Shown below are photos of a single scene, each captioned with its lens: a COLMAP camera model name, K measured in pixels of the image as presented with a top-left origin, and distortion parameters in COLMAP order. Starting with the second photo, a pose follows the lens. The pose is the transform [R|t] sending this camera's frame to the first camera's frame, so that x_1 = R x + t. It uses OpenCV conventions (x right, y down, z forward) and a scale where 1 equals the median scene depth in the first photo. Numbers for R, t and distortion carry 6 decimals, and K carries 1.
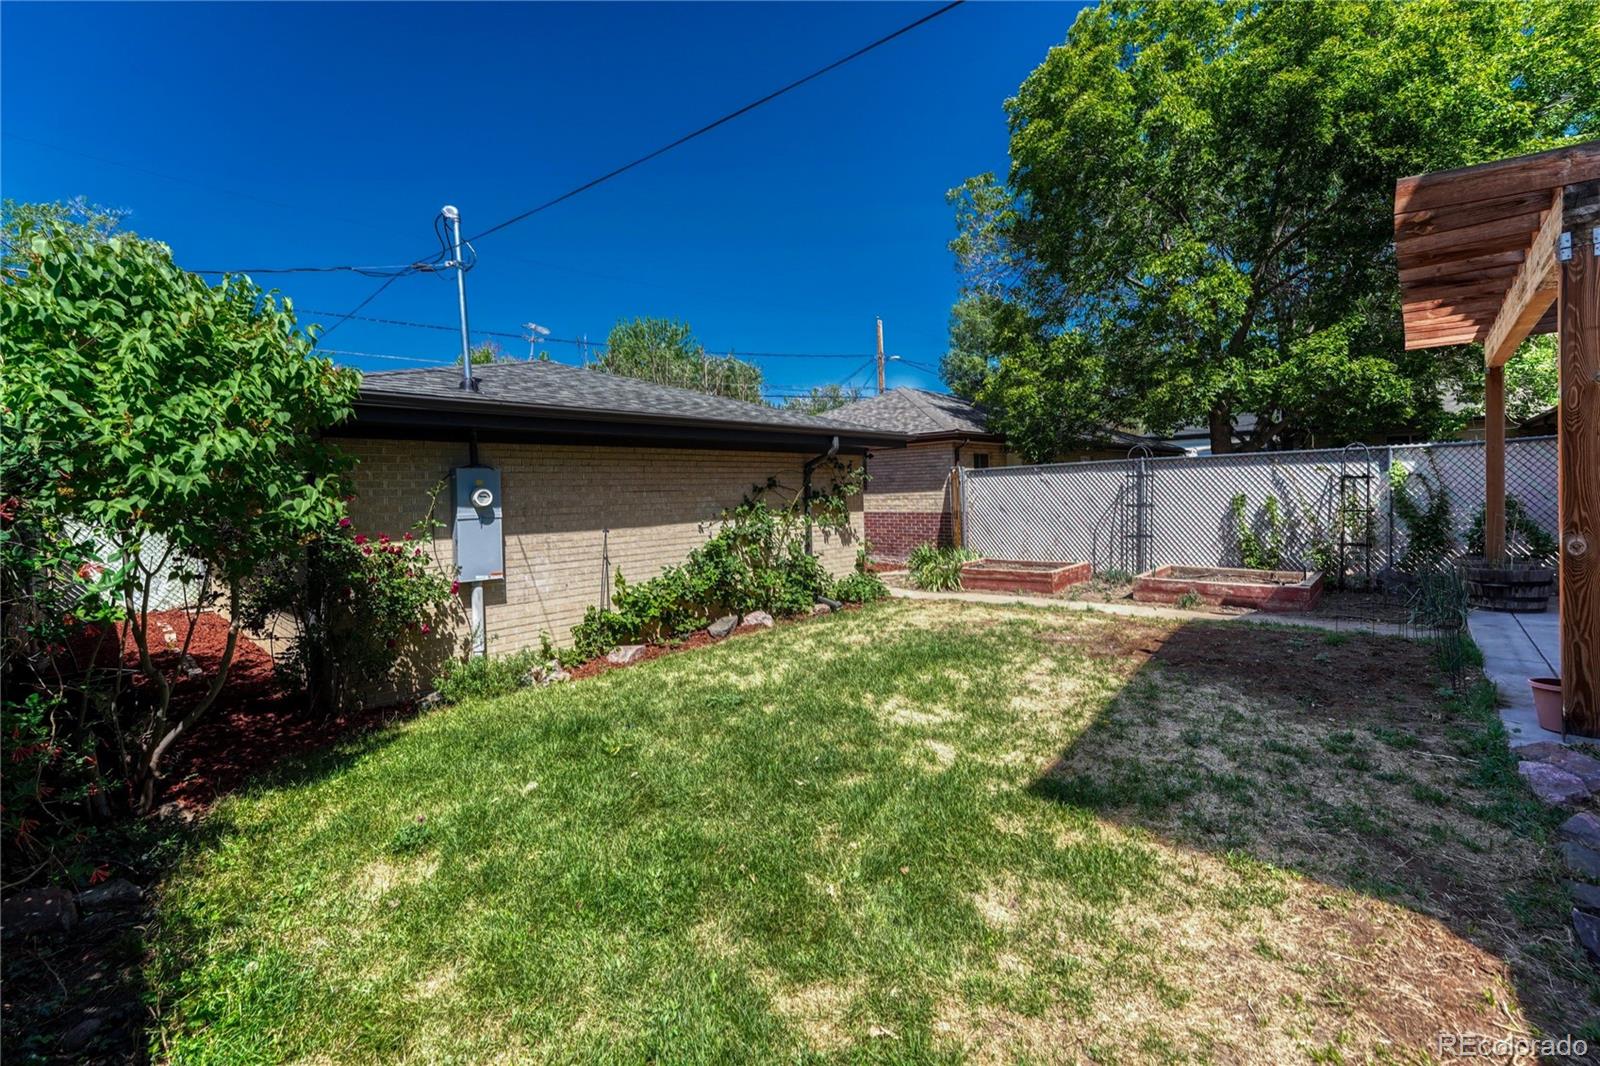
lens RADIAL K [[660.2, 0, 810.7], [0, 660.2, 529.0], [0, 0, 1]] dist [-0.002166, 0.000579]
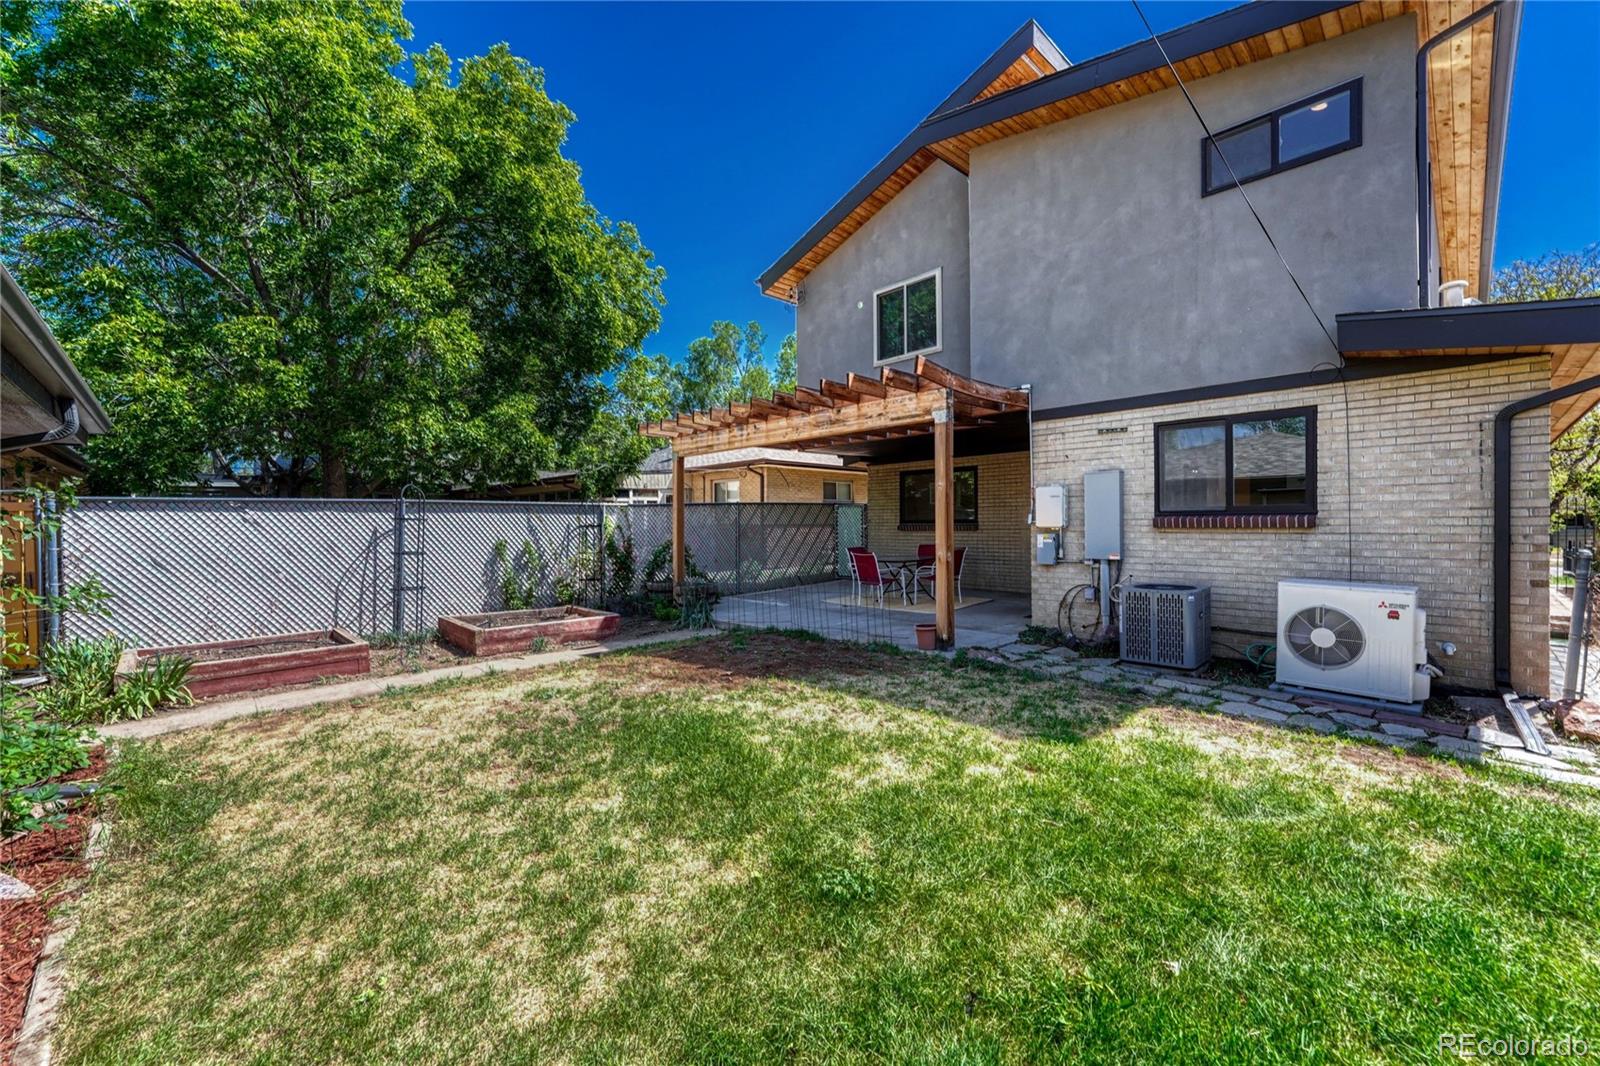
lens RADIAL K [[660.2, 0, 761.7], [0, 660.2, 523.1], [0, 0, 1]] dist [-0.002166, 0.000579]
pose [[0.076976, 0.032395, 0.996507, -0.381978], [0.062780, 0.997331, -0.037271, -0.015435], [-0.995054, 0.065430, 0.074737, 0.545194]]
